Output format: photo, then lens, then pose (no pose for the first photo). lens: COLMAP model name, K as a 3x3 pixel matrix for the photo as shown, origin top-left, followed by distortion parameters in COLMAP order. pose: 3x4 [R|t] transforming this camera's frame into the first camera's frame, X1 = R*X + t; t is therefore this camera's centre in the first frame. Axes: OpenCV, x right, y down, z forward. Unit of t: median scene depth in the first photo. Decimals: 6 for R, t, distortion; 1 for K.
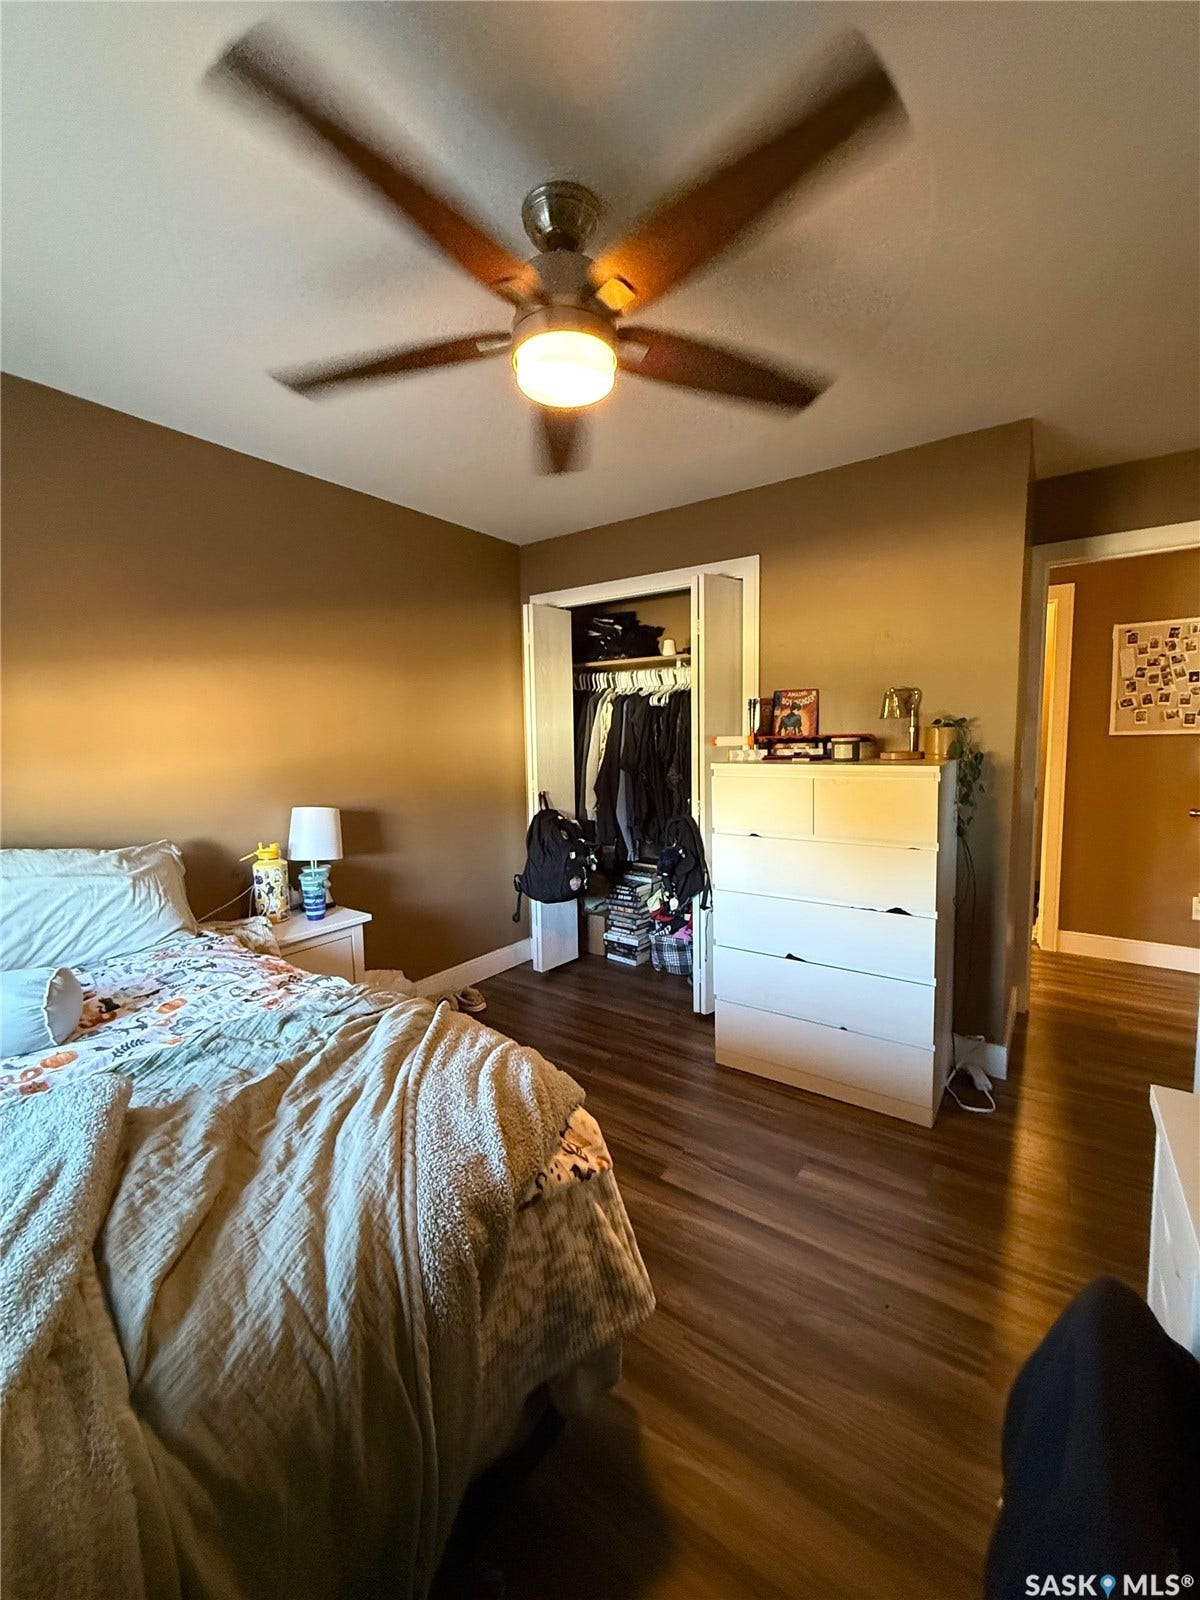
lens RADIAL K [[637.7, 0, 599.6], [0, 637.7, 778.3], [0, 0, 1]] dist [0.001264, 0.000092]
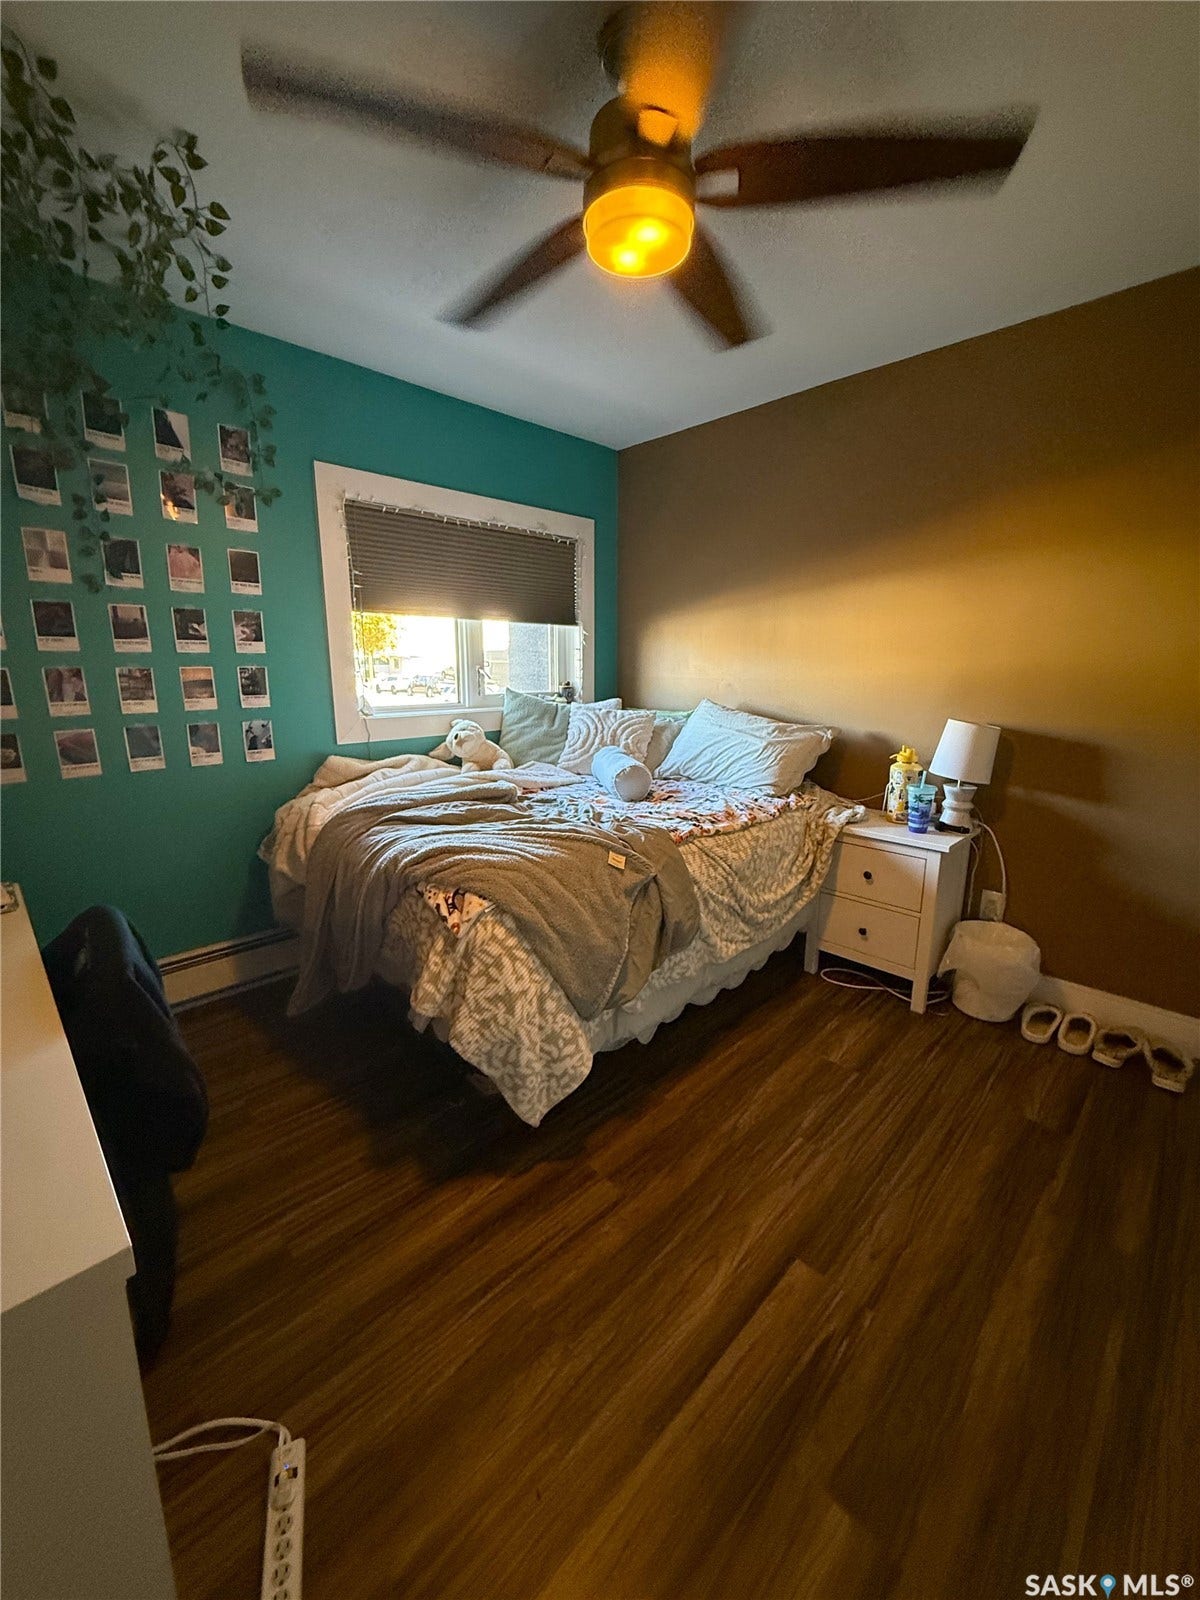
lens RADIAL K [[630.2, 0, 602.0], [0, 630.2, 790.8], [0, 0, 1]] dist [-0.001593, -0.000177]
pose [[-0.164893, 0.217929, -0.961934, 0.753588], [-0.073652, 0.969841, 0.232346, -0.043357], [0.983558, 0.109160, -0.143869, 0.879073]]
